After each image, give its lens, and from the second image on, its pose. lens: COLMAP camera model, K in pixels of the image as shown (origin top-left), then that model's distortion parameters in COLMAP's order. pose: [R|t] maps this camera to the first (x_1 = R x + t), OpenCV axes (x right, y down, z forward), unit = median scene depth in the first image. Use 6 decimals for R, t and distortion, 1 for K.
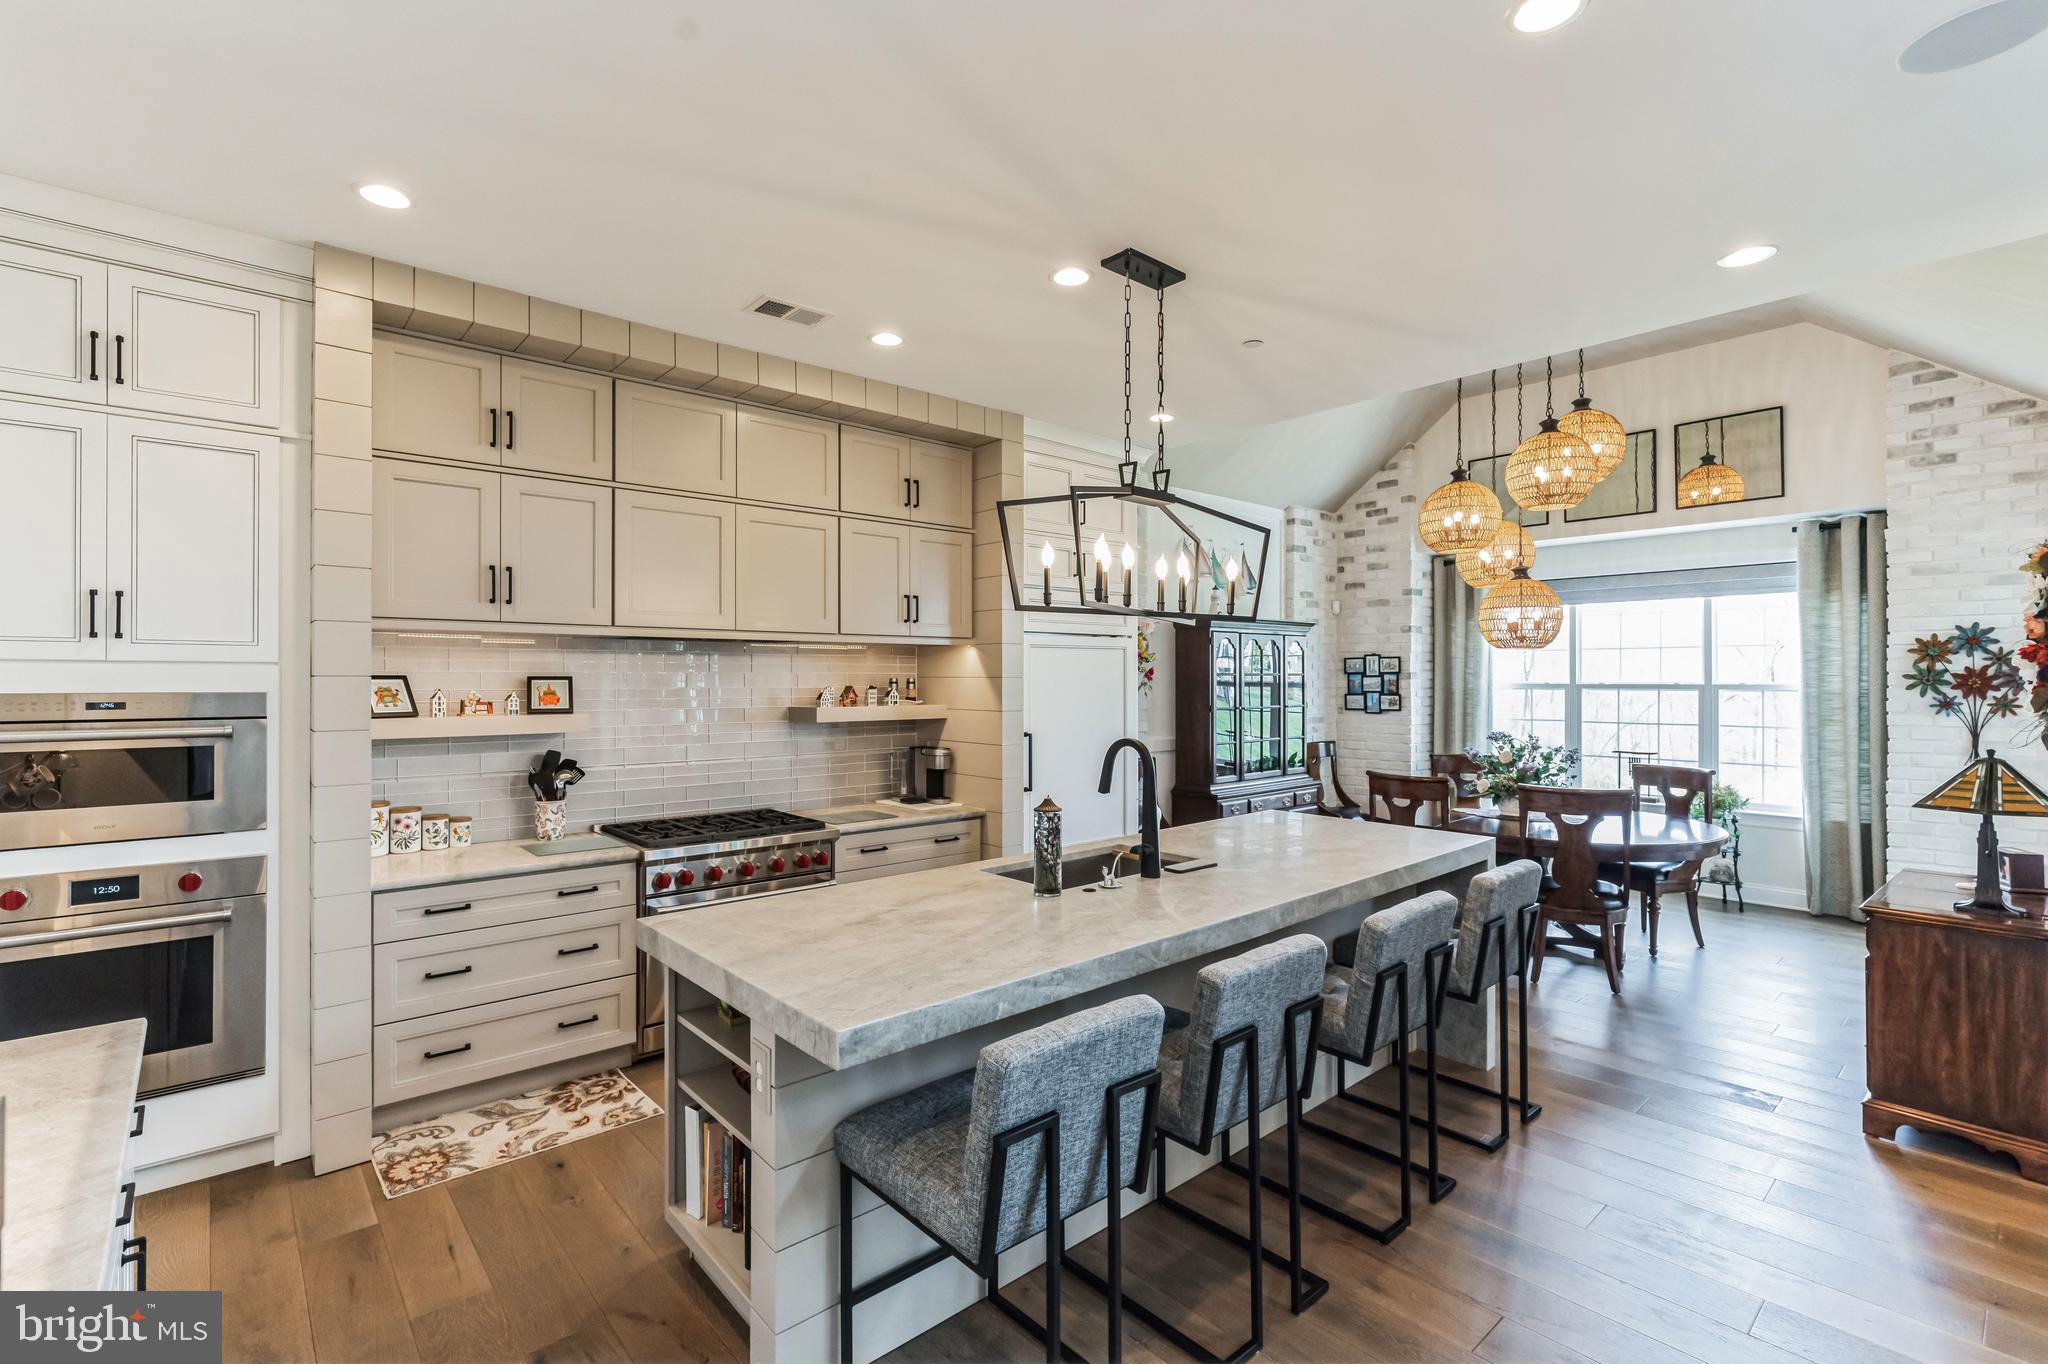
lens RADIAL K [[918.7, 0, 1024.0], [0, 918.7, 682.0], [0, 0, 1]] dist [-0.030530, 0.000245]
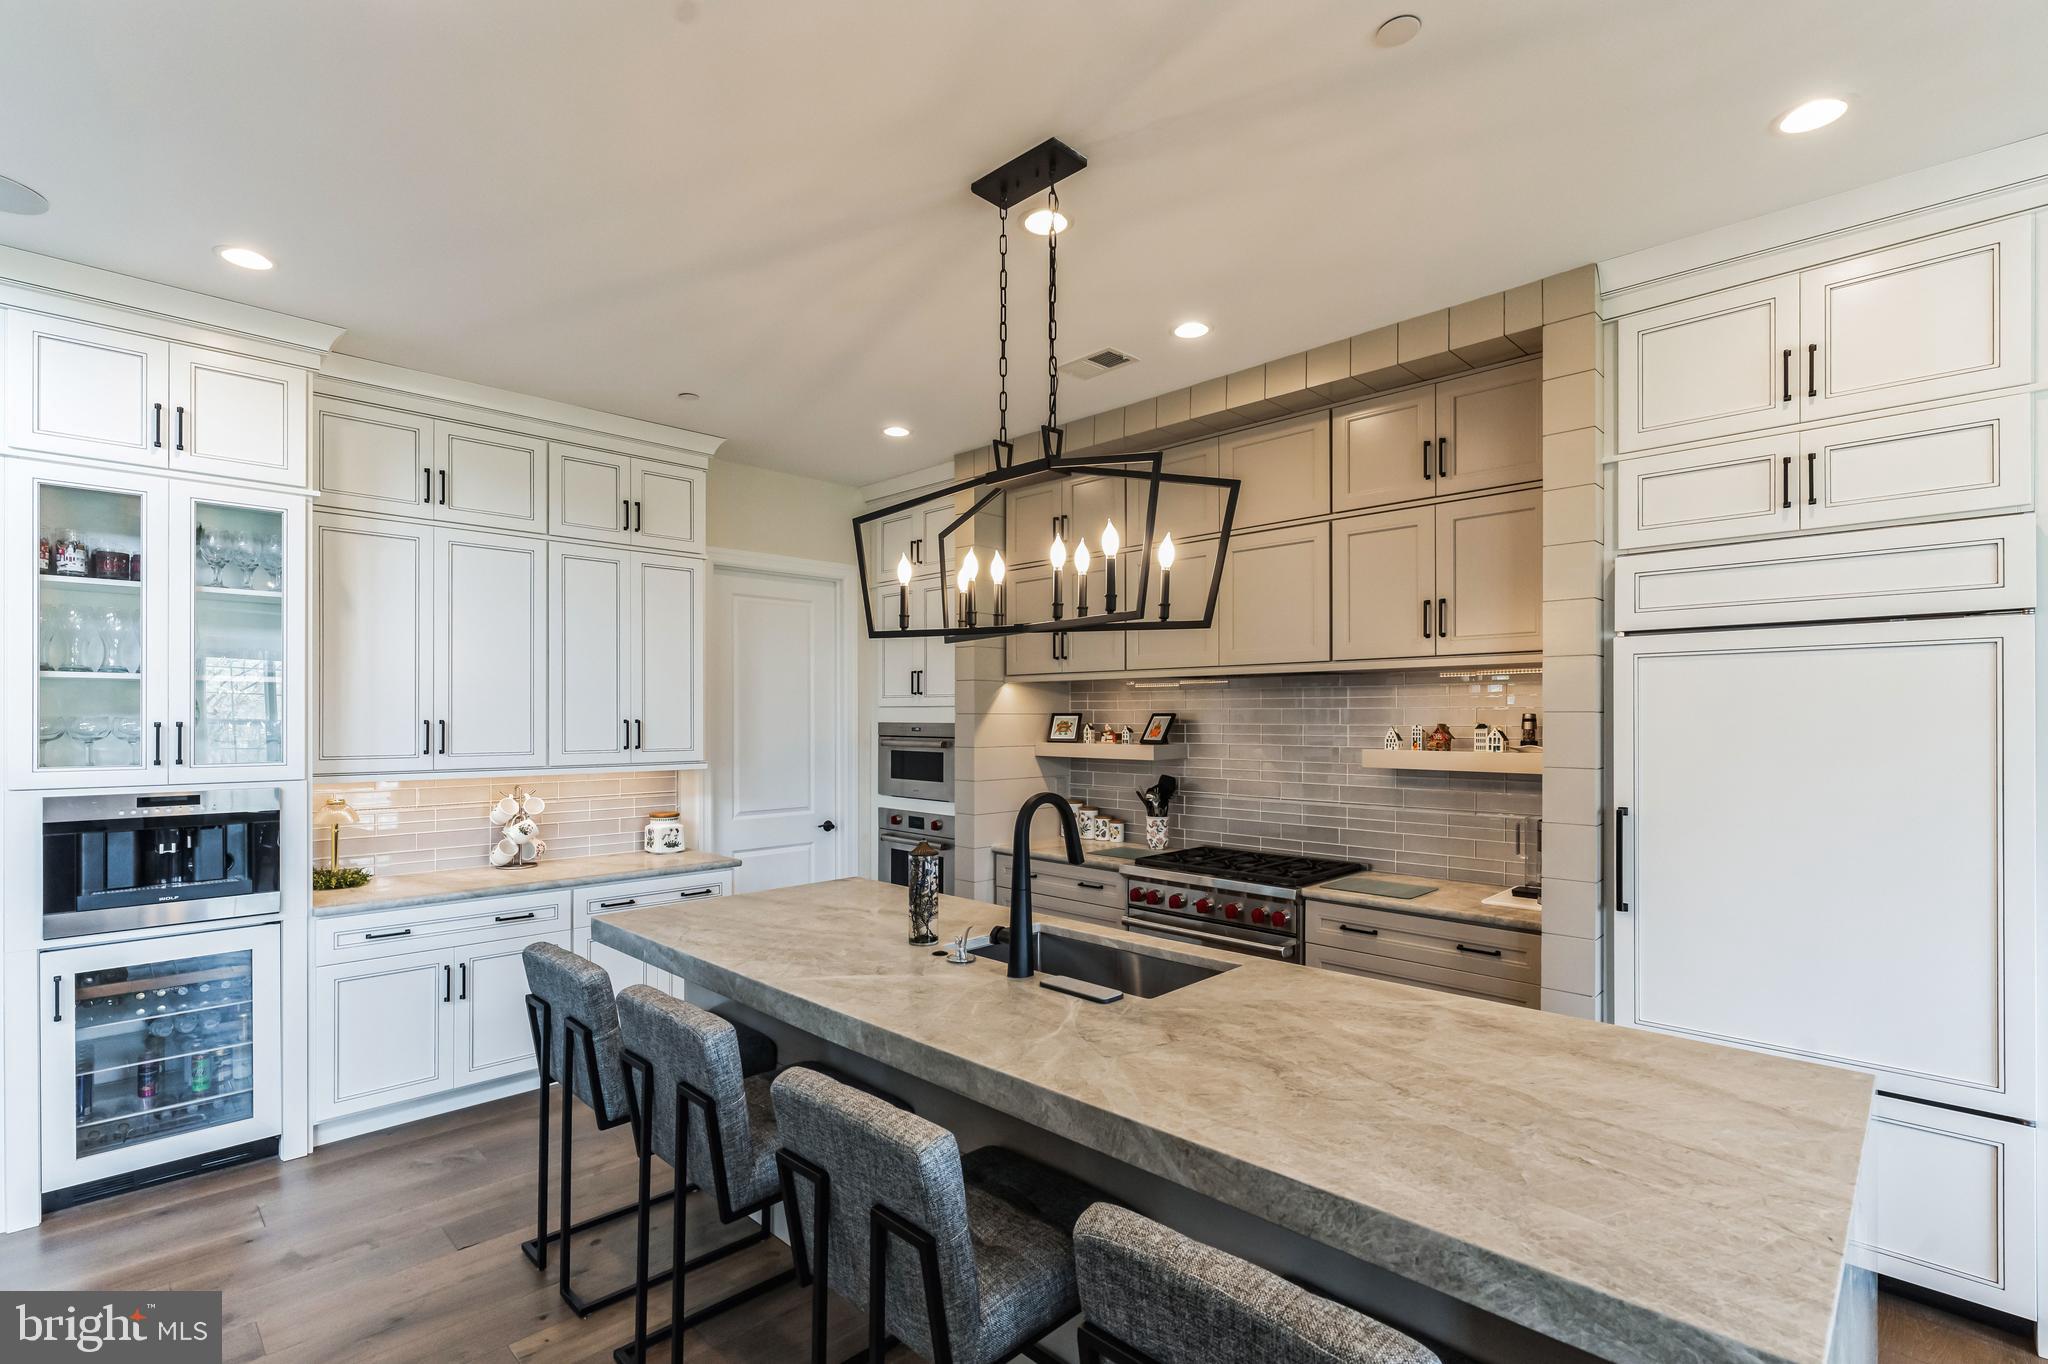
lens RADIAL K [[937.5, 0, 1016.0], [0, 937.5, 717.5], [0, 0, 1]] dist [-0.002027, 0.000056]
pose [[0.064531, -0.000499, -0.997916, 0.544380], [-0.003875, 0.999992, -0.000751, 0.000584], [0.997908, 0.003915, 0.064528, 0.565727]]
